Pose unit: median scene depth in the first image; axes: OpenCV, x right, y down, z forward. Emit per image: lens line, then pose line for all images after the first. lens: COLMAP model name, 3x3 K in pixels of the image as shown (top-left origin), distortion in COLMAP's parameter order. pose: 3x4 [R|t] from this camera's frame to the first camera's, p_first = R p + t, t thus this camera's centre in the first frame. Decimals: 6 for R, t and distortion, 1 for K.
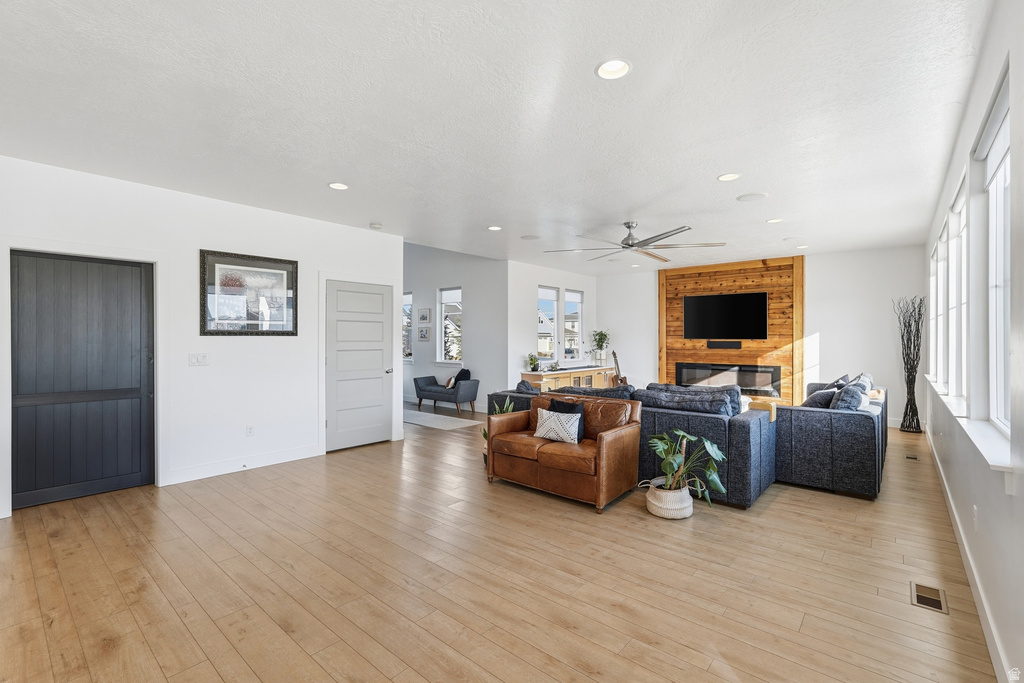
lens RADIAL K [[450.0, 0, 512.2], [0, 450.0, 339.6], [0, 0, 1]] dist [-0.004822, 0.000260]
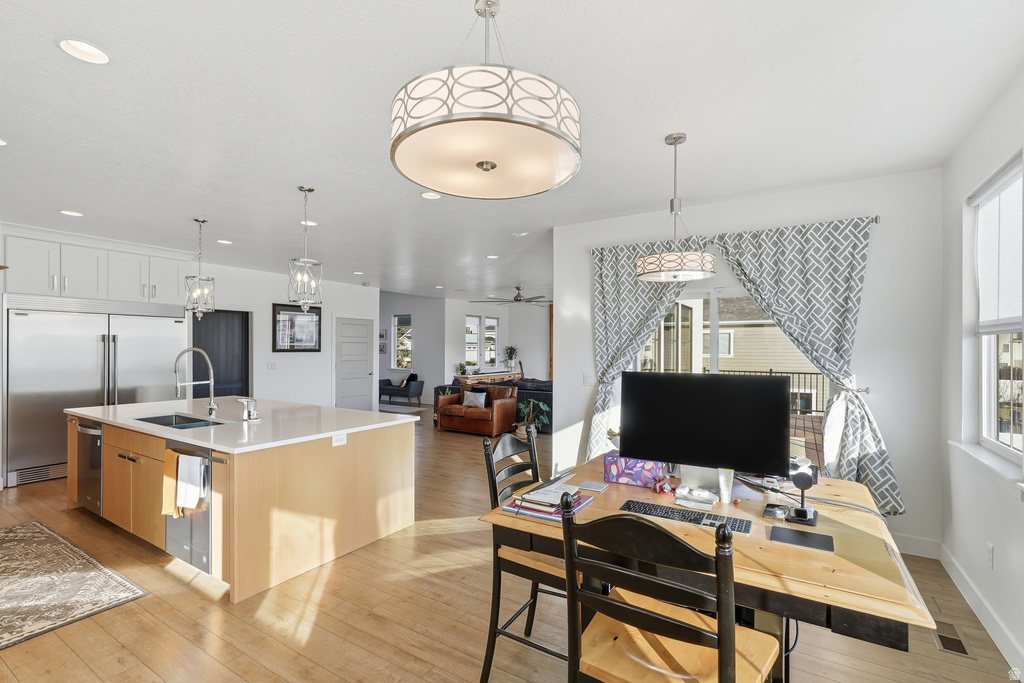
lens RADIAL K [[460.5, 0, 508.2], [0, 460.5, 348.7], [0, 0, 1]] dist [-0.007984, -0.000182]
pose [[0.989338, 0.004878, 0.145557, -0.028581], [-0.004970, 0.999988, 0.000266, -0.018341], [-0.145553, -0.000986, 0.989350, -0.606303]]
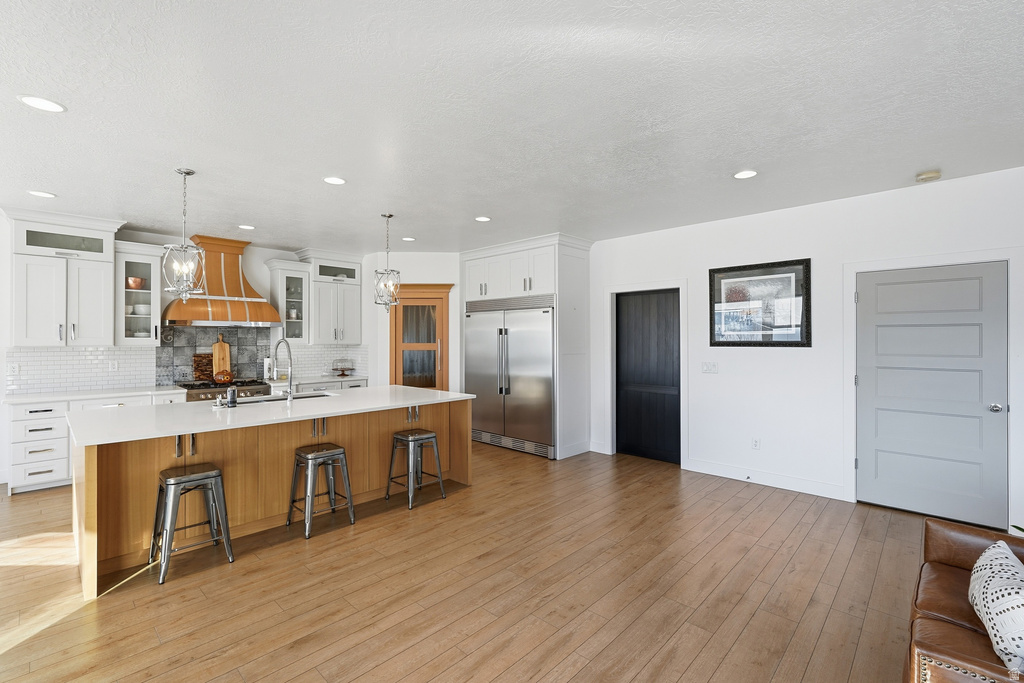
lens RADIAL K [[454.1, 0, 508.6], [0, 454.1, 338.5], [0, 0, 1]] dist [-0.017065, 0.011161]
pose [[-0.053652, -0.003297, -0.998554, 0.301969], [-0.000495, 0.999995, -0.003275, -0.016314], [0.998560, 0.000318, -0.053654, 0.366747]]
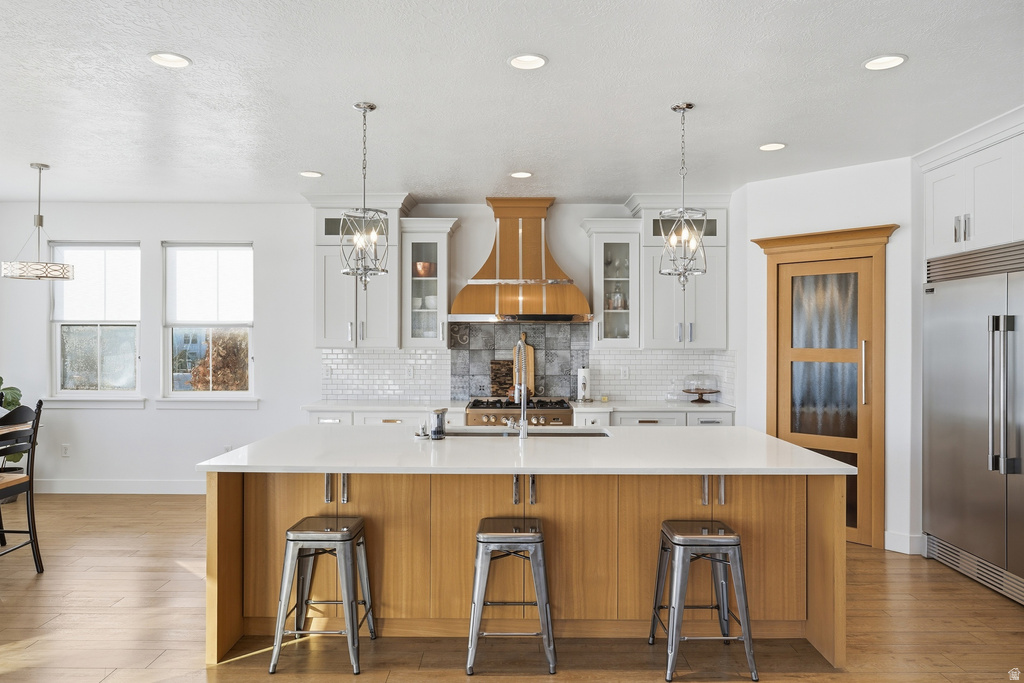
lens RADIAL K [[698.9, 0, 512.0], [0, 698.9, 341.5], [0, 0, 1]] dist [-0.002548, 0.000574]
pose [[-0.759734, -0.001695, -0.650232, 0.090330], [-0.003633, 0.999992, 0.001638, -0.016979], [0.650224, 0.003607, -0.759734, 0.486748]]
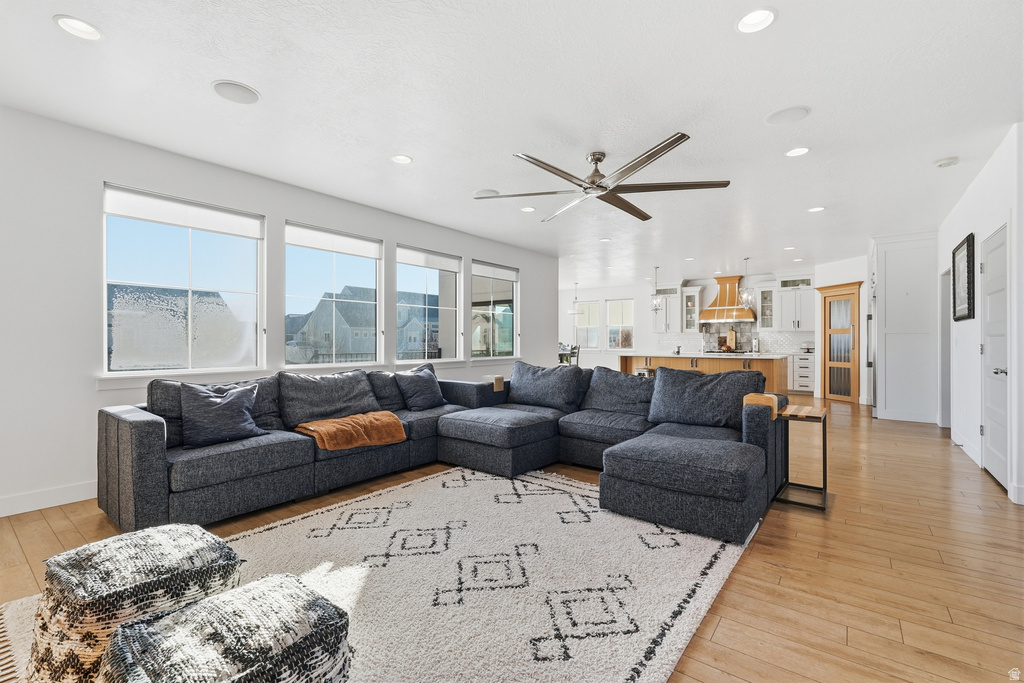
lens RADIAL K [[454.1, 0, 508.6], [0, 454.1, 338.5], [0, 0, 1]] dist [-0.017065, 0.011161]
pose [[-0.998709, -0.000317, -0.050802, 0.355733], [-0.000064, 0.999988, -0.004989, 0.026731], [0.050803, -0.004979, -0.998696, 1.400291]]
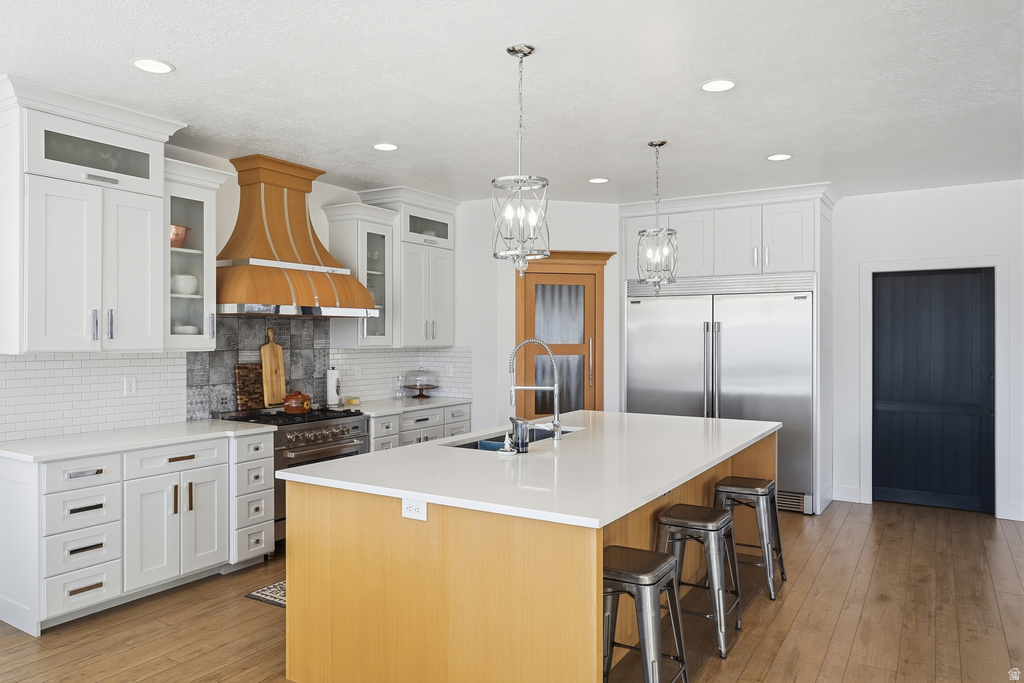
lens RADIAL K [[693.4, 0, 512.0], [0, 693.4, 341.5], [0, 0, 1]] dist [-0.001268, 0.000029]
pose [[0.156542, 0.004282, -0.987662, 0.262685], [-0.001237, 0.999991, 0.004140, -0.016811], [0.987671, 0.000574, 0.156546, -0.104292]]
